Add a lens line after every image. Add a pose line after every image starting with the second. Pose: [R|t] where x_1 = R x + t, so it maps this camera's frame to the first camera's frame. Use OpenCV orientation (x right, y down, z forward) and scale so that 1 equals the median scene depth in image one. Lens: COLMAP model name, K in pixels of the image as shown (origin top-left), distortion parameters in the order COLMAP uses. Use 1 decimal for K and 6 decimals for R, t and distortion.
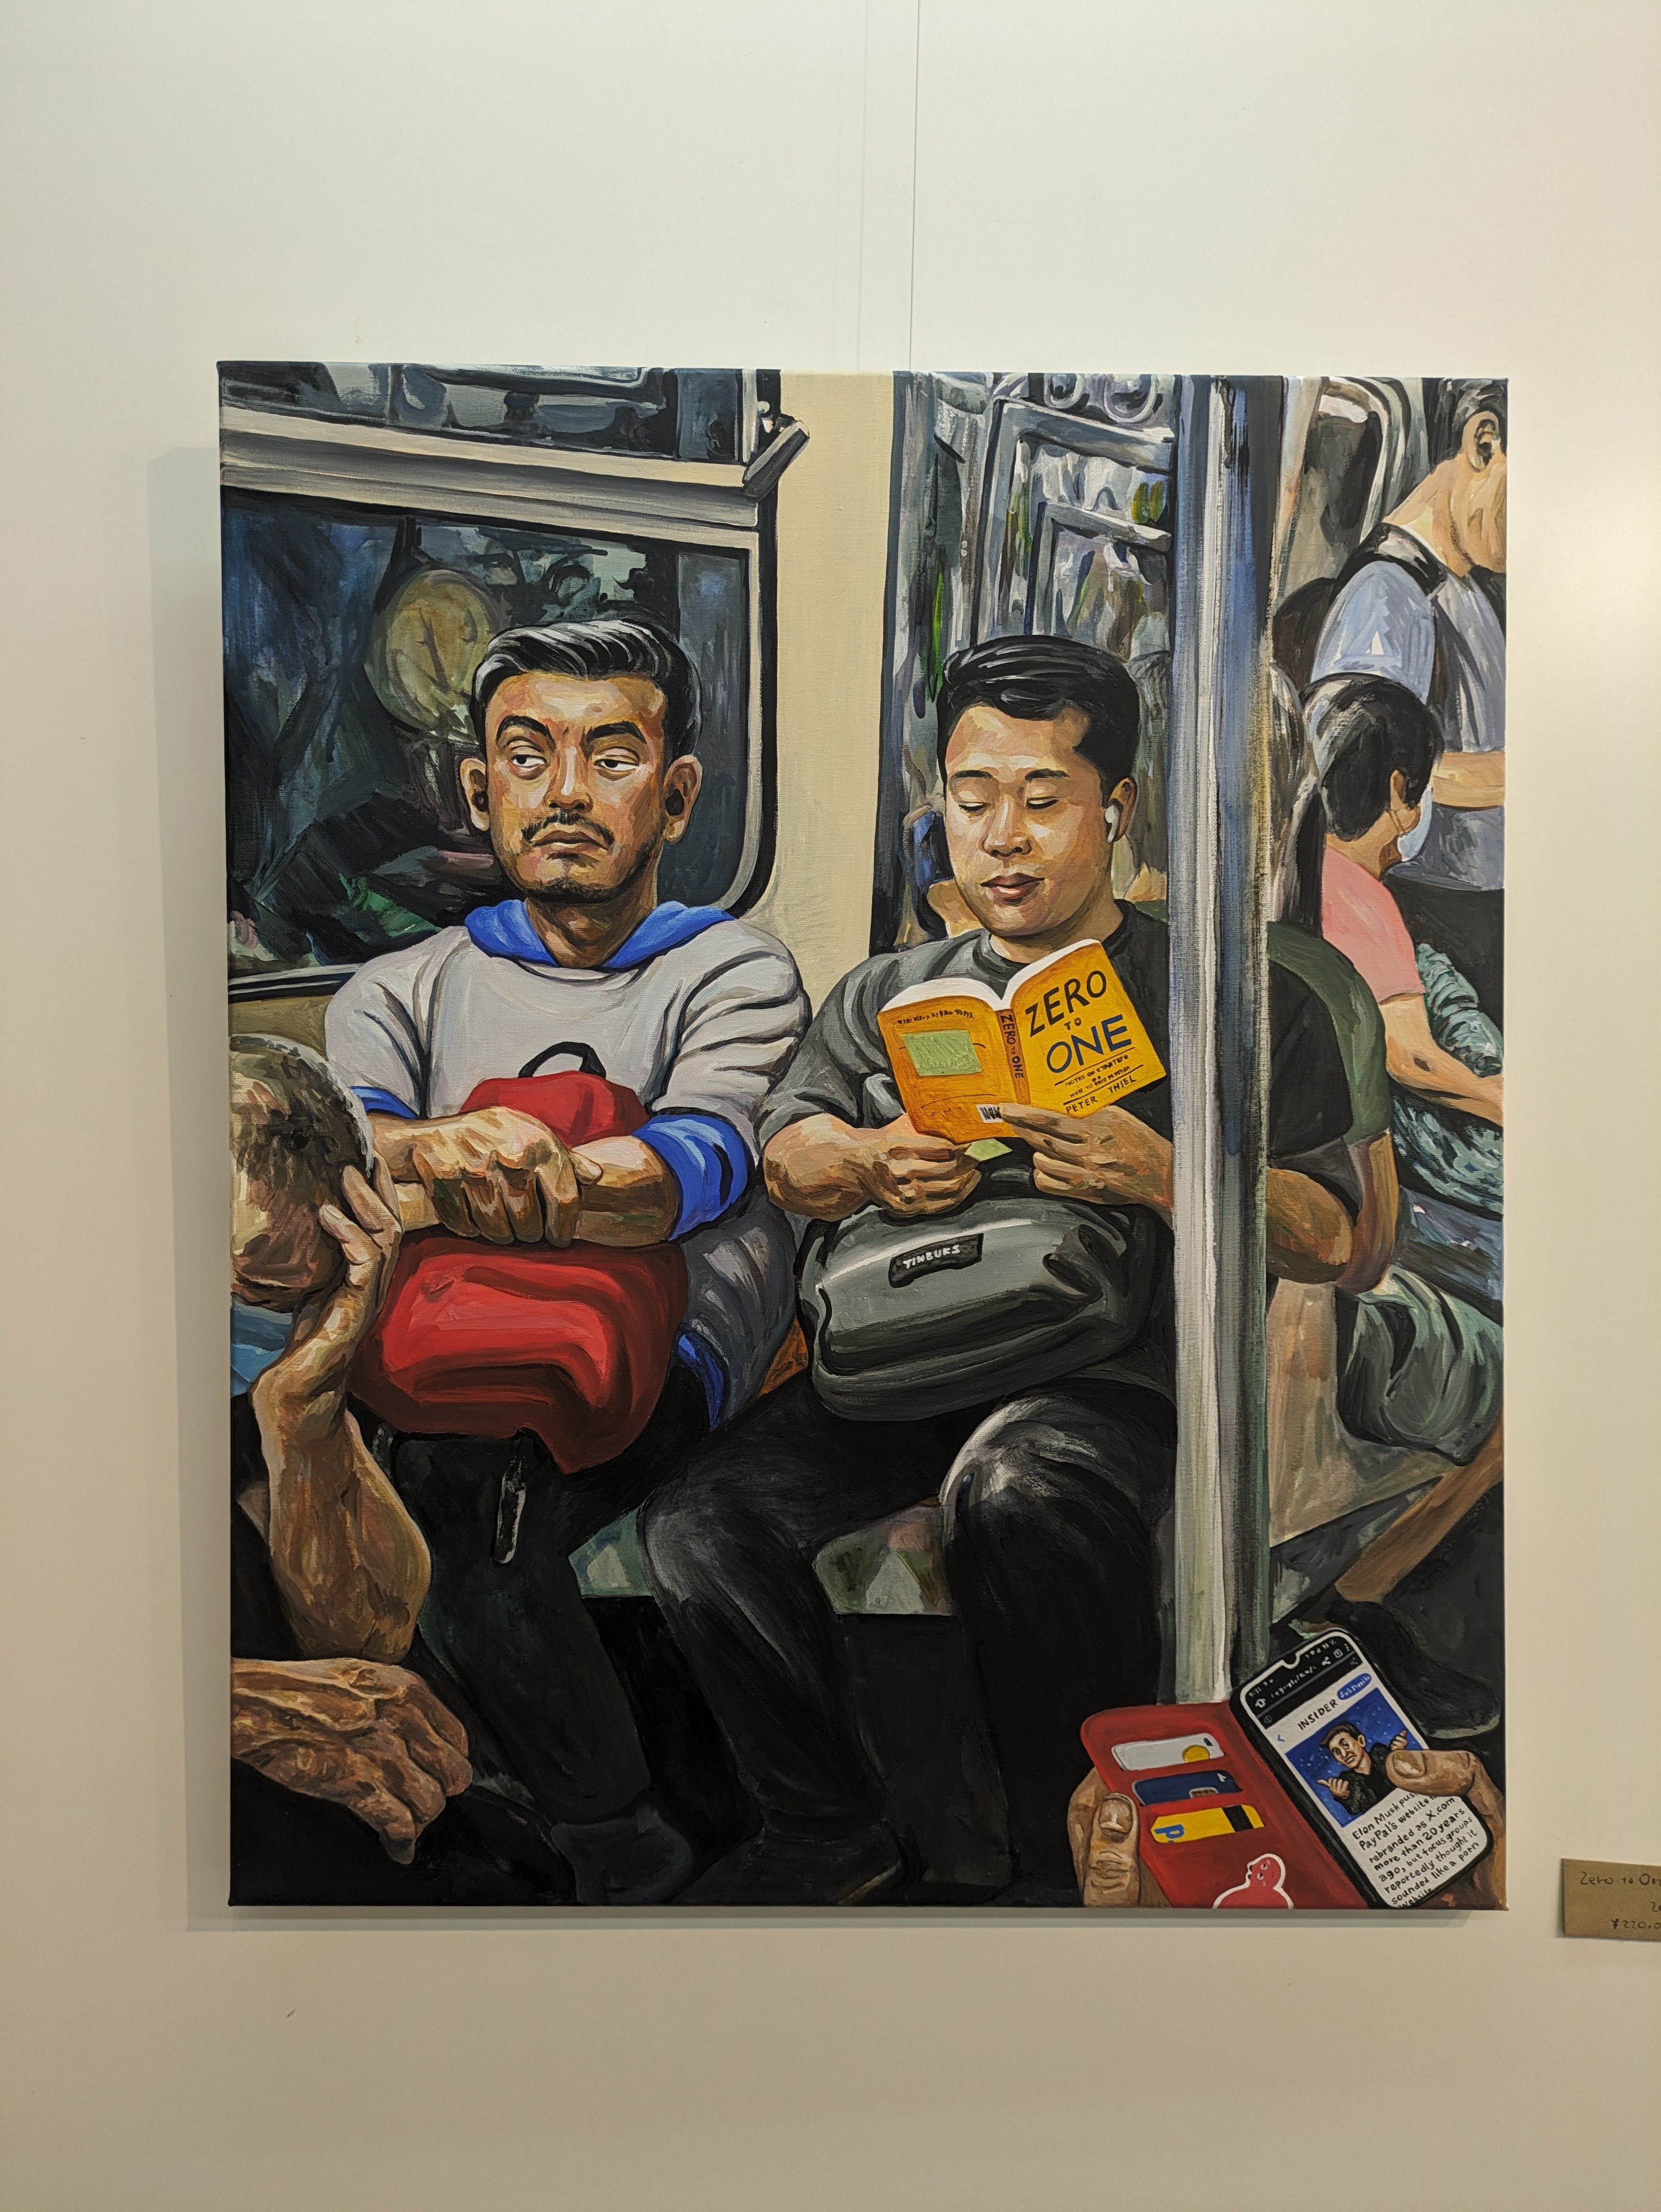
lens RADIAL K [[1594.0, 0, 824.8], [0, 1594.0, 1106.0], [0, 0, 1]] dist [0.059075, -0.029799]
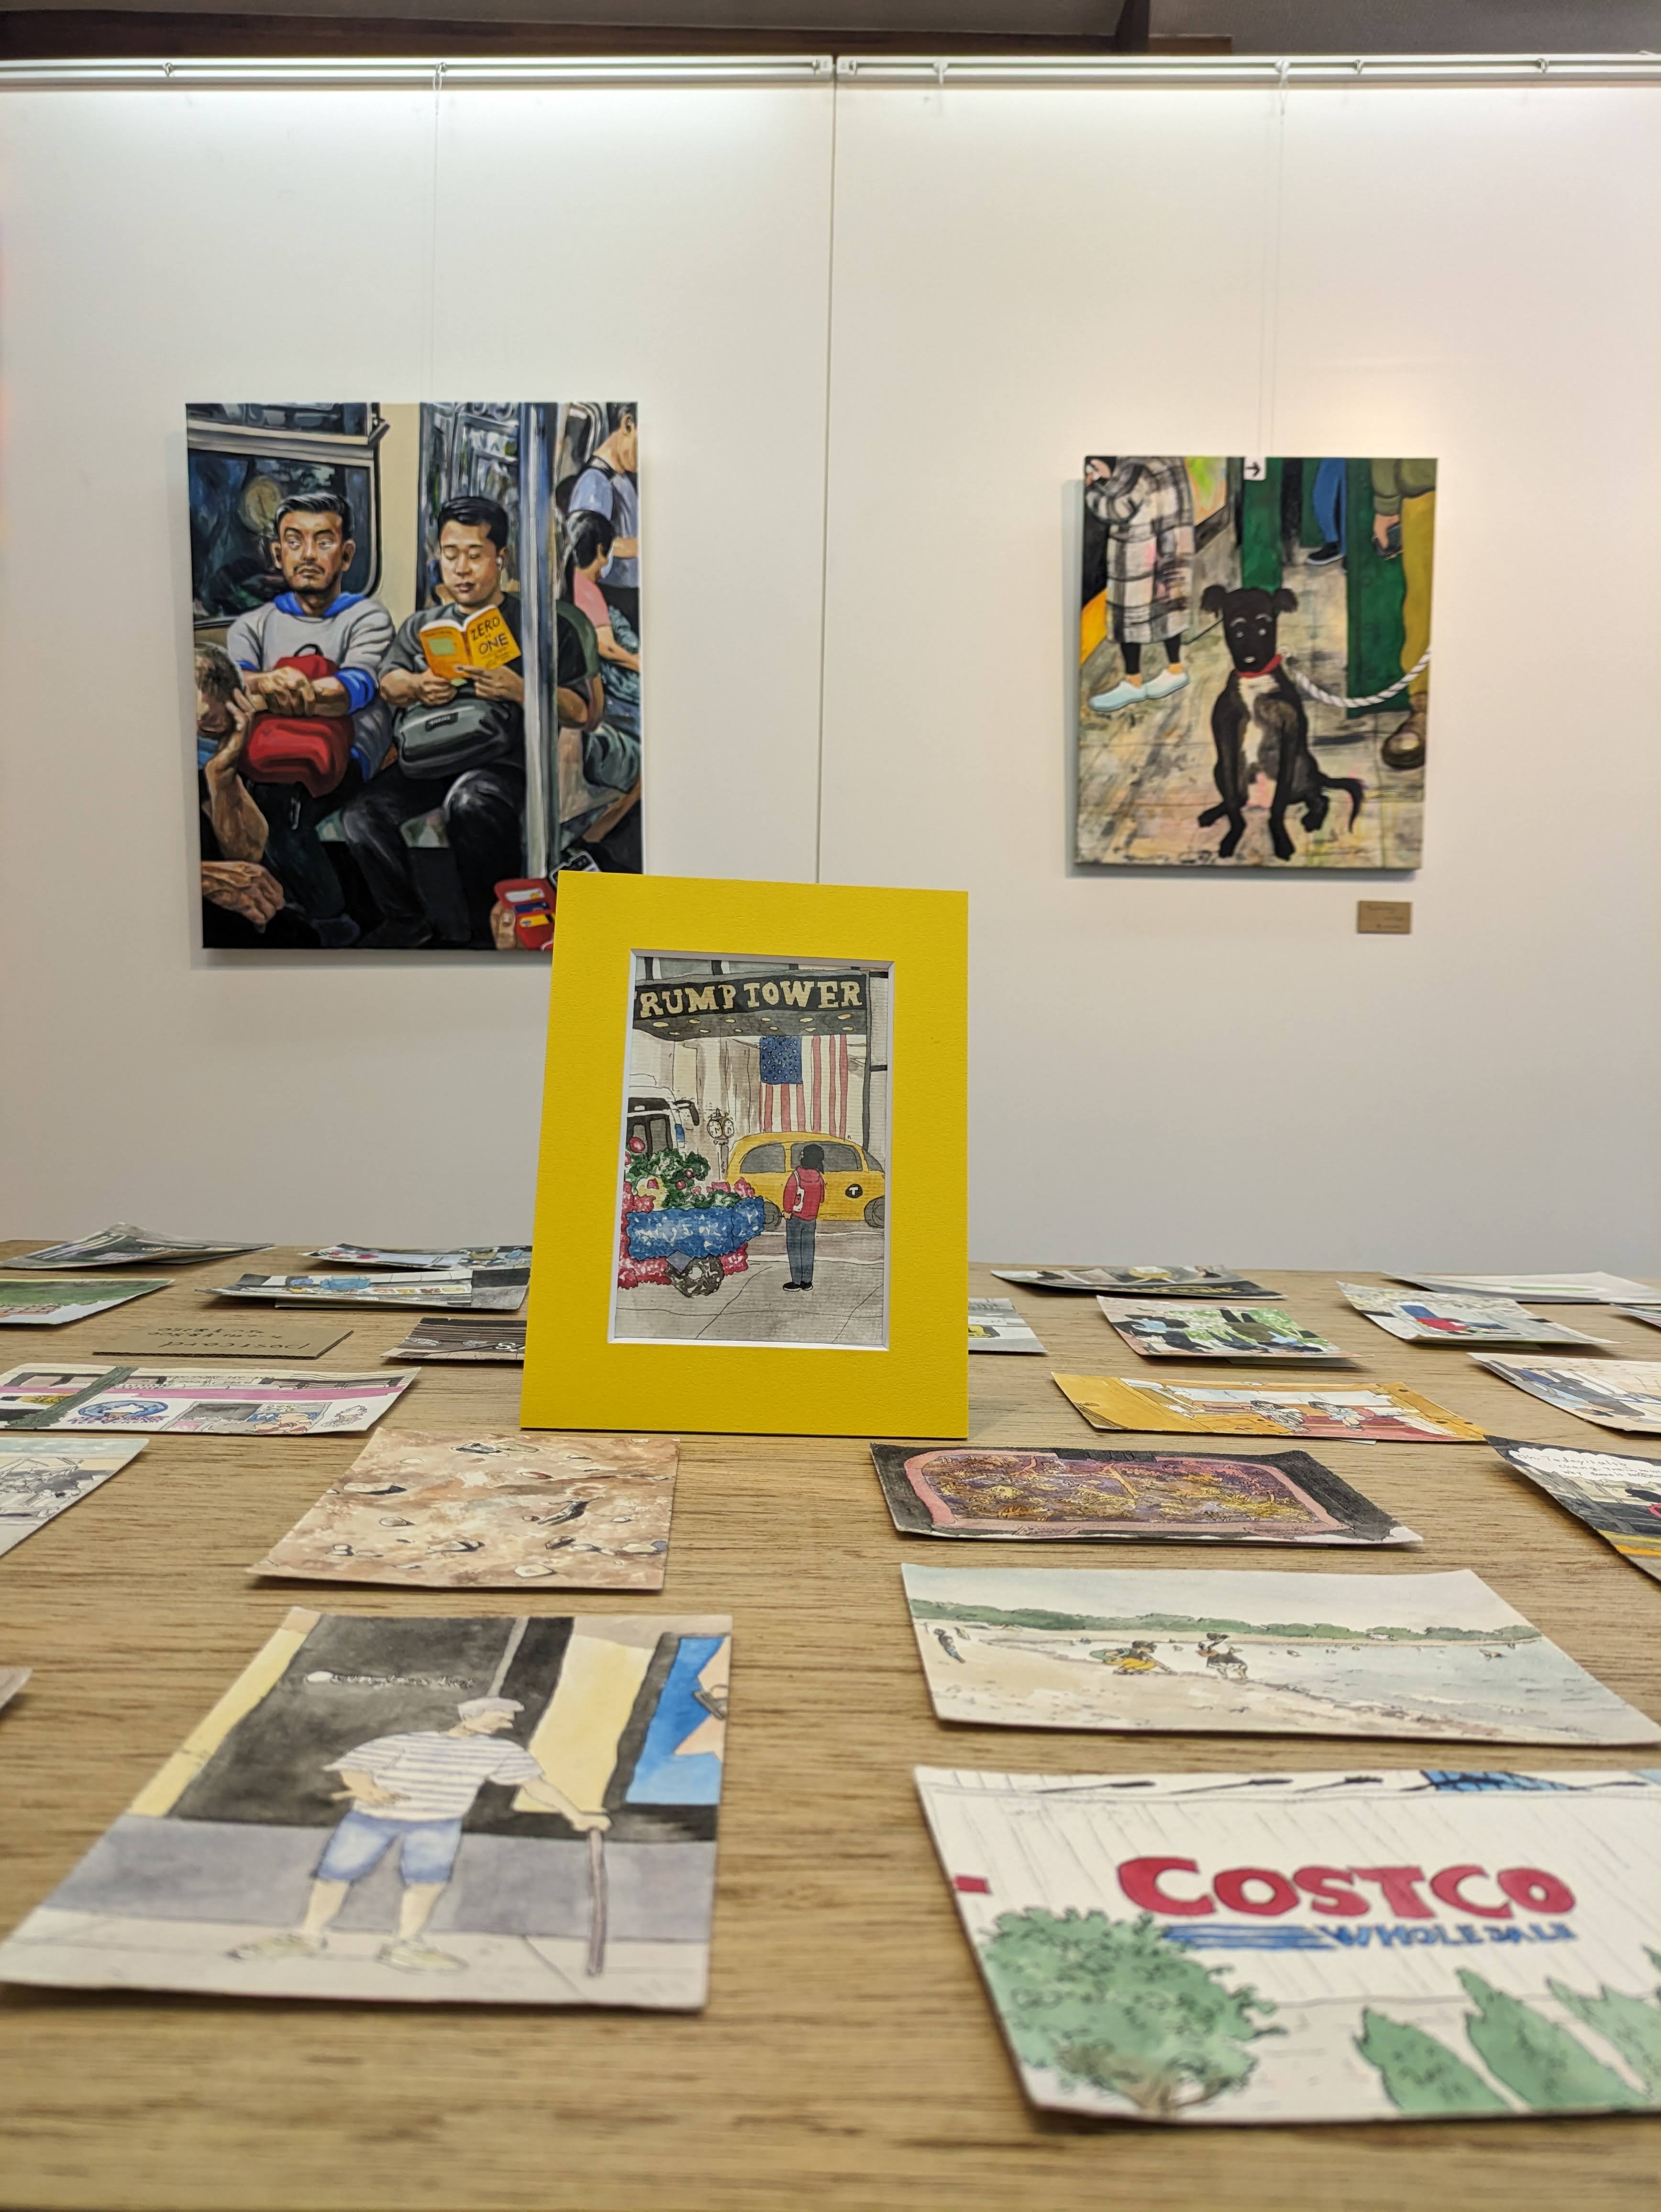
lens RADIAL K [[1594.0, 0, 835.6], [0, 1594.0, 1113.8], [0, 0, 1]] dist [0.059075, -0.029799]
pose [[0.998456, -0.000706, -0.055546, 0.927430], [0.002432, 0.999516, 0.031006, 0.707013], [0.055498, -0.031093, 0.997975, -1.828305]]
